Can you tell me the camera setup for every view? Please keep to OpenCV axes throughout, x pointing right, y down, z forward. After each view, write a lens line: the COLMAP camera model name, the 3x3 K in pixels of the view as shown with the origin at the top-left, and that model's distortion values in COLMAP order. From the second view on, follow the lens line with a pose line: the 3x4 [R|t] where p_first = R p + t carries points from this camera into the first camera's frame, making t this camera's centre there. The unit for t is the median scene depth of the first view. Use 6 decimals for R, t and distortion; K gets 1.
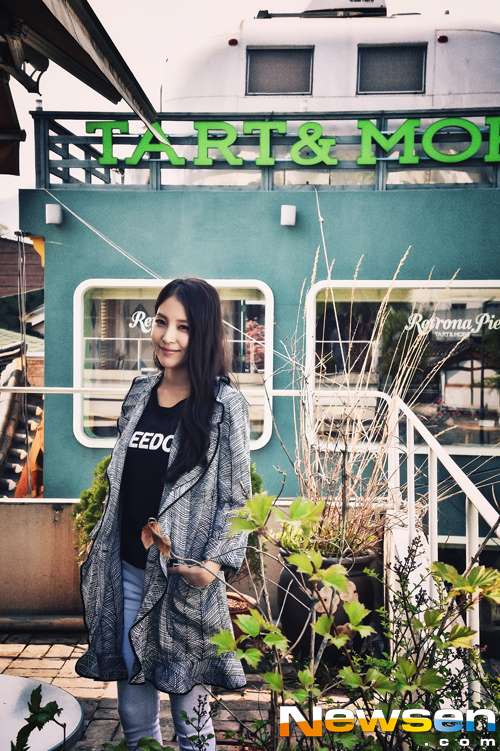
lens RADIAL K [[1166.0, 0, 250.0], [0, 1166.0, 374.6], [0, 0, 1]] dist [0.068319, 0.000000]
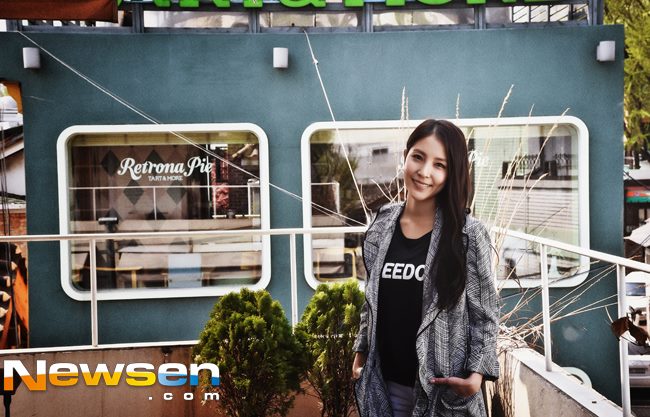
lens RADIAL K [[1221.9, 0, 325.2], [0, 1221.9, 210.8], [0, 0, 1]] dist [0.190259, 0.000000]
pose [[0.974963, -0.039687, 0.218798, -0.167777], [0.041785, 0.999114, -0.004966, 0.001669], [-0.218407, 0.013984, 0.975758, -0.033507]]
